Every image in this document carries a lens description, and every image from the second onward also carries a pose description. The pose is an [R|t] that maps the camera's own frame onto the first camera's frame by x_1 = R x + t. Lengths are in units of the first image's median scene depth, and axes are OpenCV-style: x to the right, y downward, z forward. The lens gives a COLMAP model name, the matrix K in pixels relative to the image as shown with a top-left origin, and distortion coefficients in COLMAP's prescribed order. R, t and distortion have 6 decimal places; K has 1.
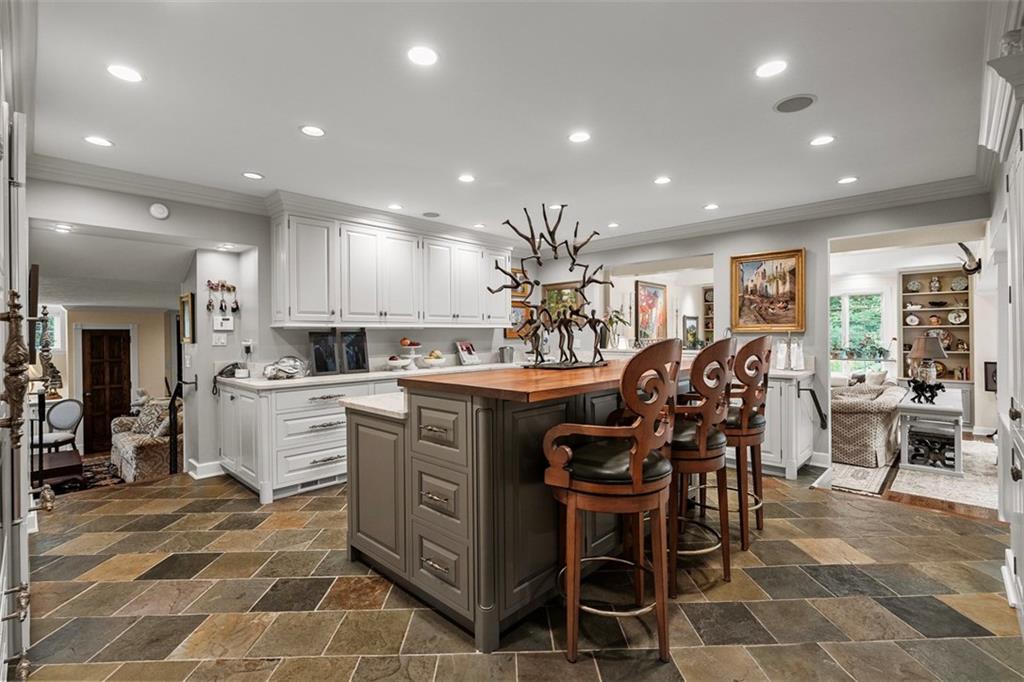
lens RADIAL K [[468.5, 0, 512.5], [0, 468.5, 336.6], [0, 0, 1]] dist [-0.004717, -0.000447]
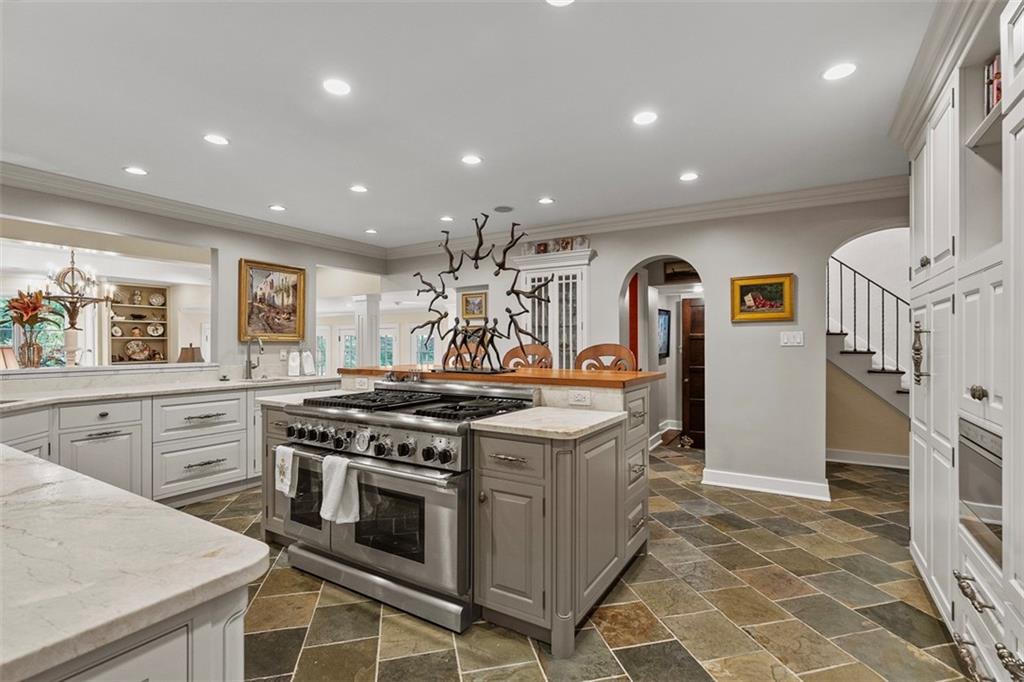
lens RADIAL K [[468.5, 0, 531.2], [0, 468.5, 341.9], [0, 0, 1]] dist [-0.004717, -0.000447]
pose [[-0.224137, 0.011178, 0.974494, -0.580125], [0.006096, 0.999931, -0.010068, 0.005337], [-0.974539, 0.003684, -0.224189, 0.681492]]
